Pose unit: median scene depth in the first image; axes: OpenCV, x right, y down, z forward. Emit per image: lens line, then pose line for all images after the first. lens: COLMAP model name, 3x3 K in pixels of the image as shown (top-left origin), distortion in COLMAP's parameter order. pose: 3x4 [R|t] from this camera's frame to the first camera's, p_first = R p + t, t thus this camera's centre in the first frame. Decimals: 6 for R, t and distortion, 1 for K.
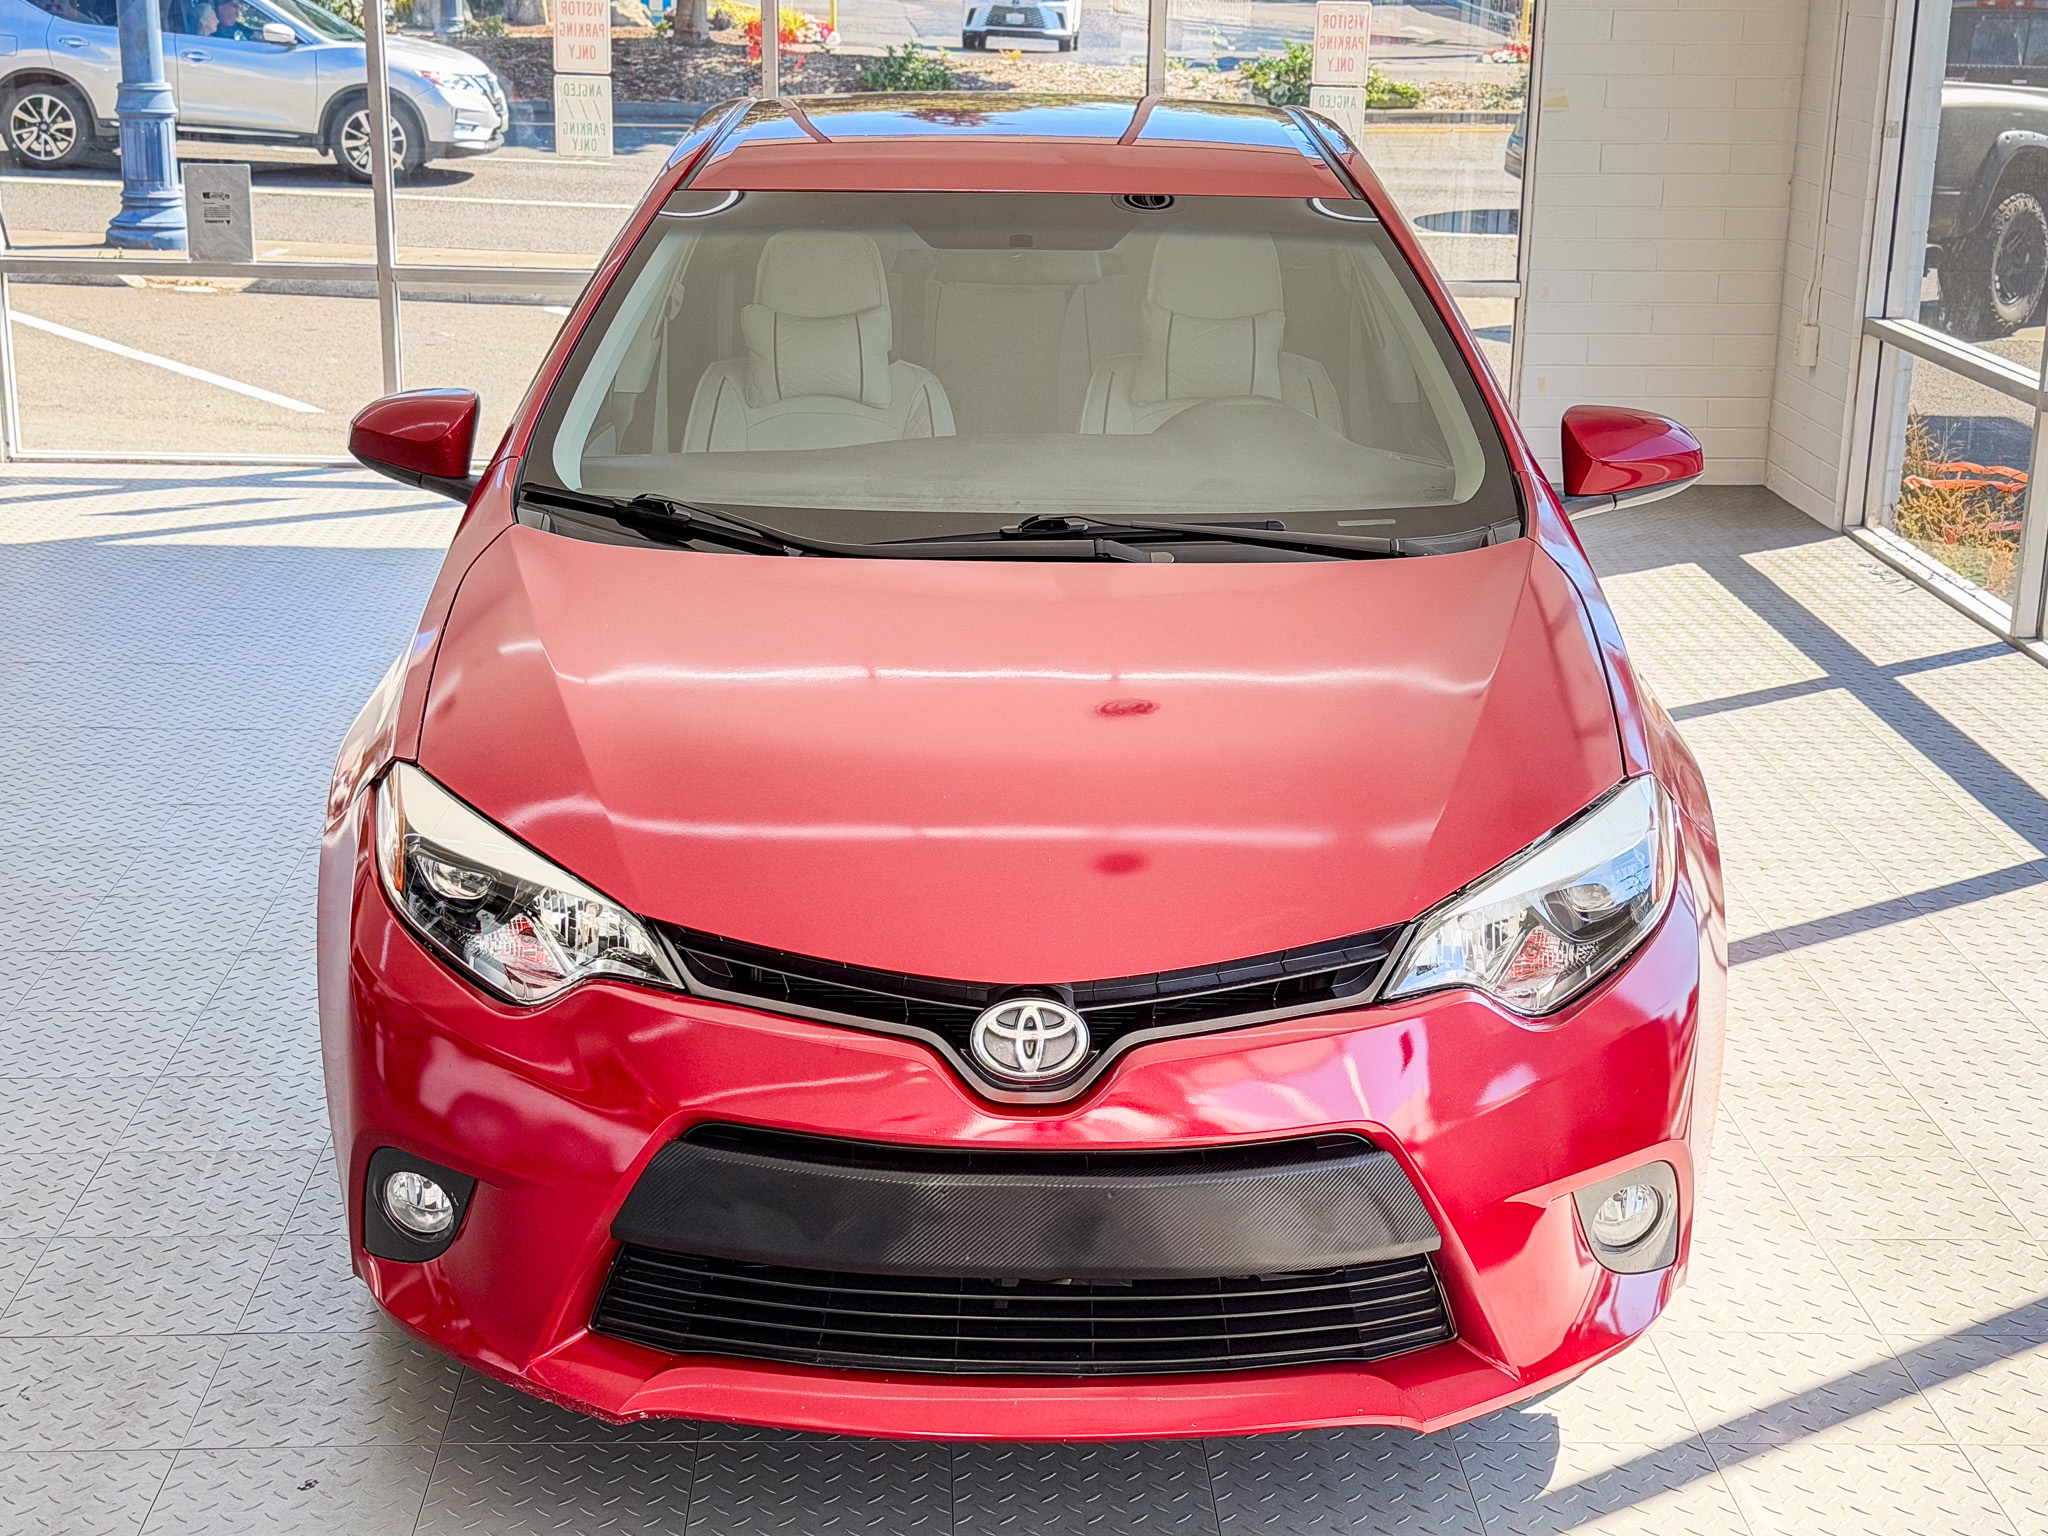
lens RADIAL K [[2849.1, 0, 1024.0], [0, 2849.1, 768.0], [0, 0, 1]] dist [-0.027215, -0.075728]
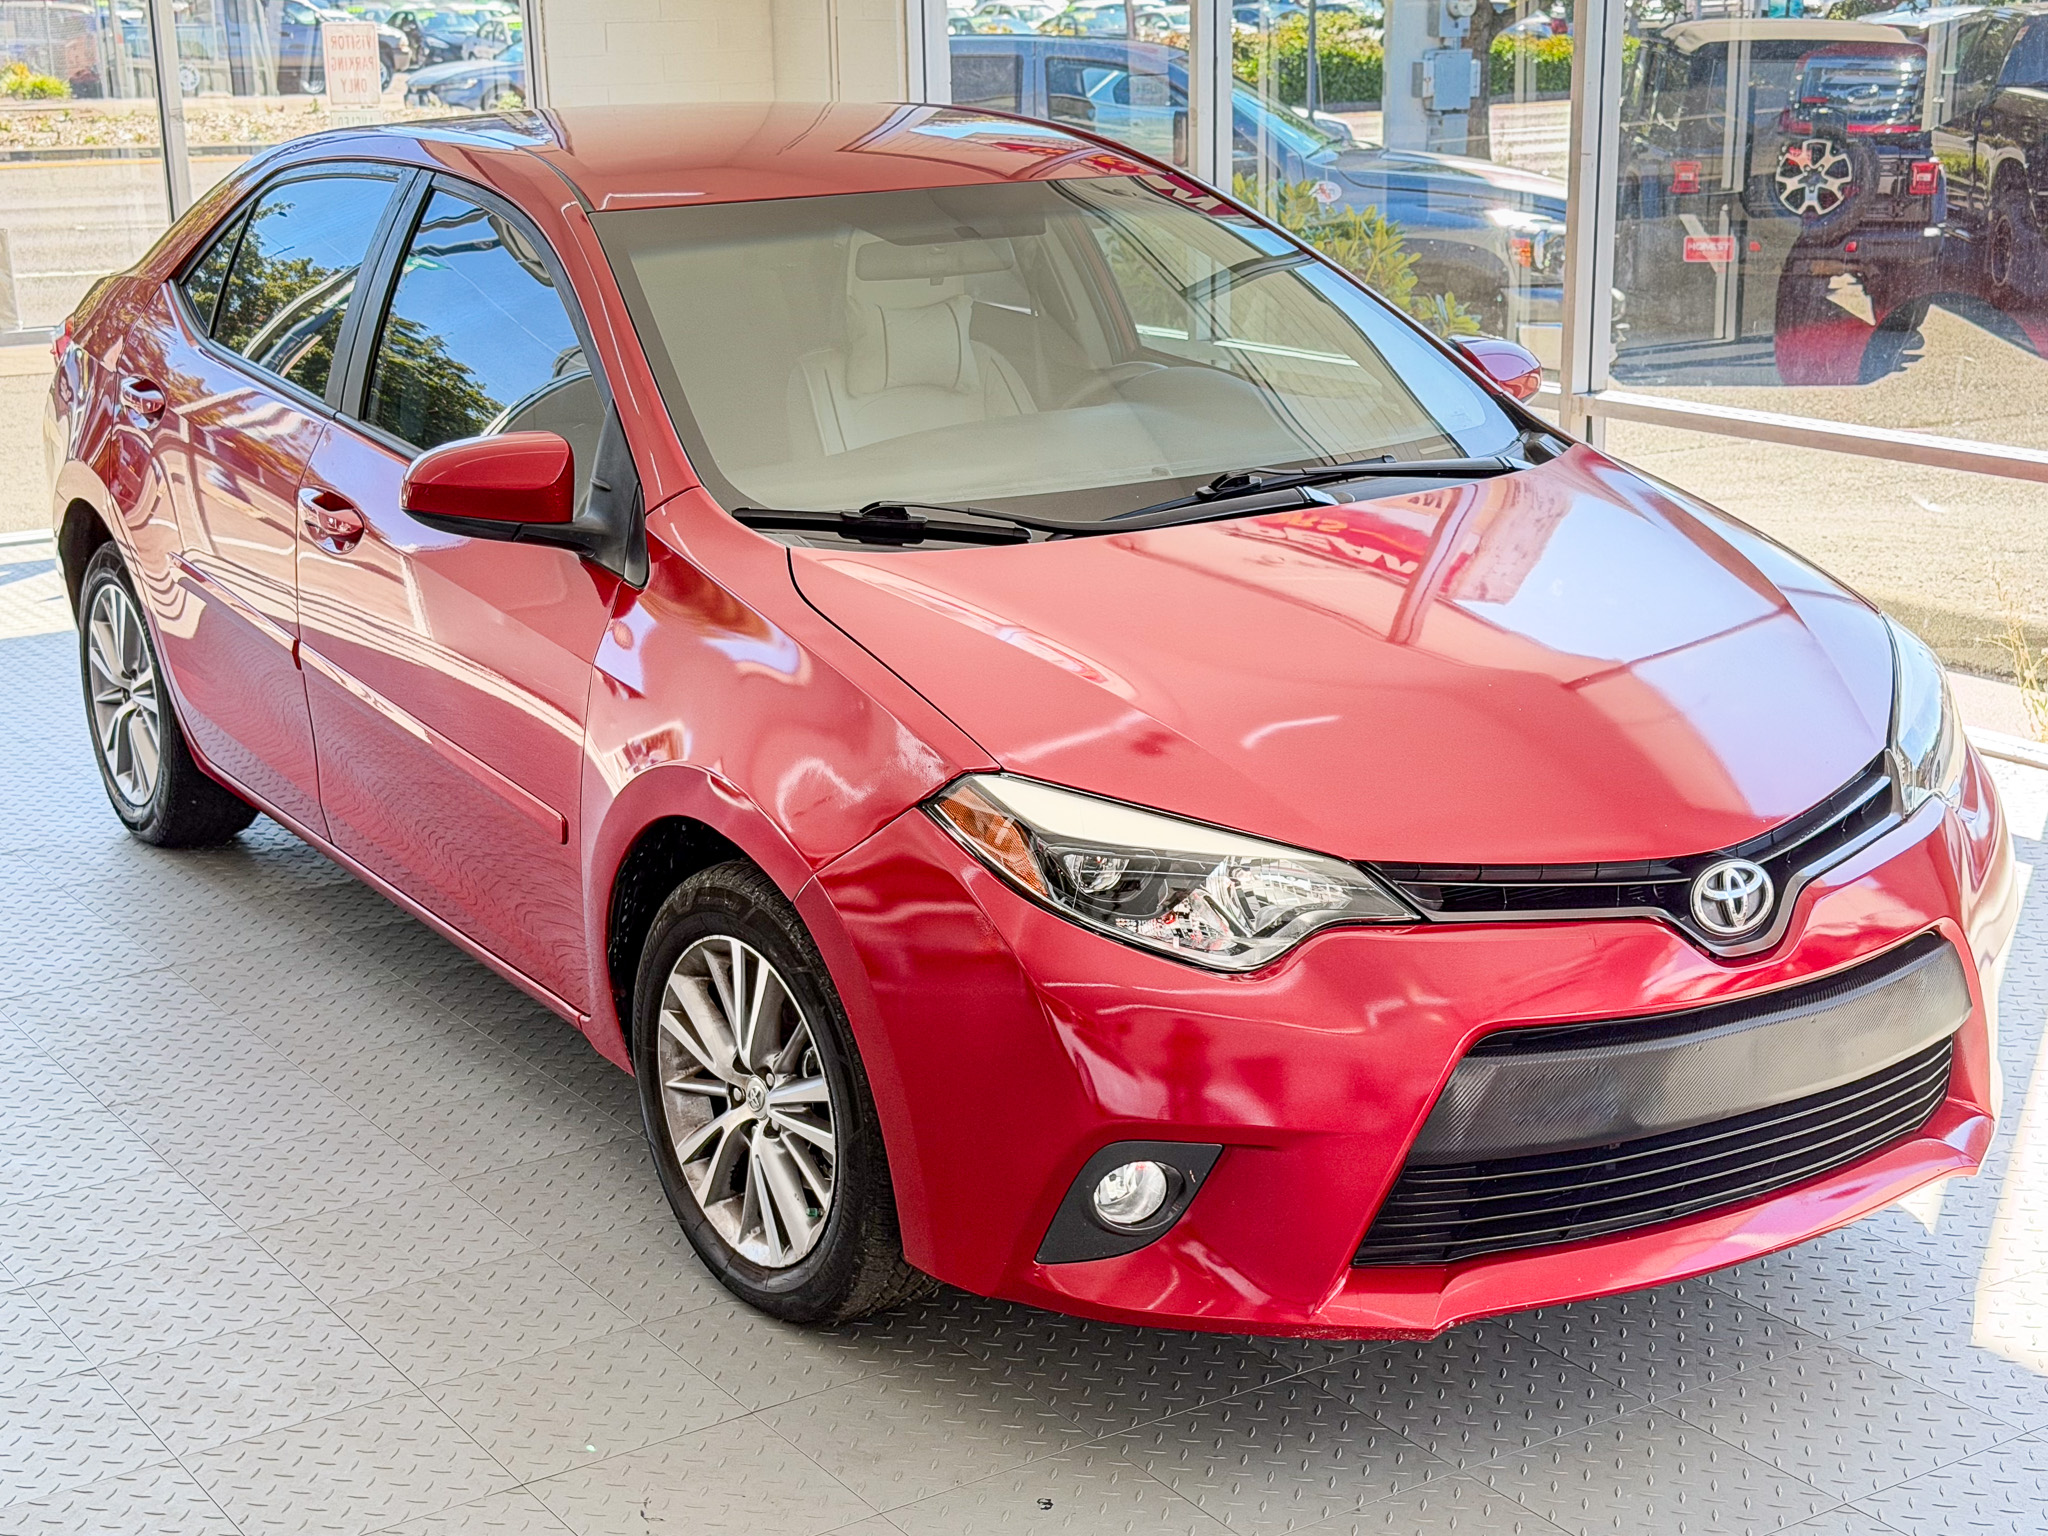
lens RADIAL K [[2865.3, 0, 1024.0], [0, 2865.3, 768.0], [0, 0, 1]] dist [-0.029871, -0.089604]
pose [[0.887606, -0.165721, 0.429757, -0.600413], [0.168365, 0.985199, 0.032173, -0.031611], [-0.428728, 0.043799, 0.902371, 0.085951]]
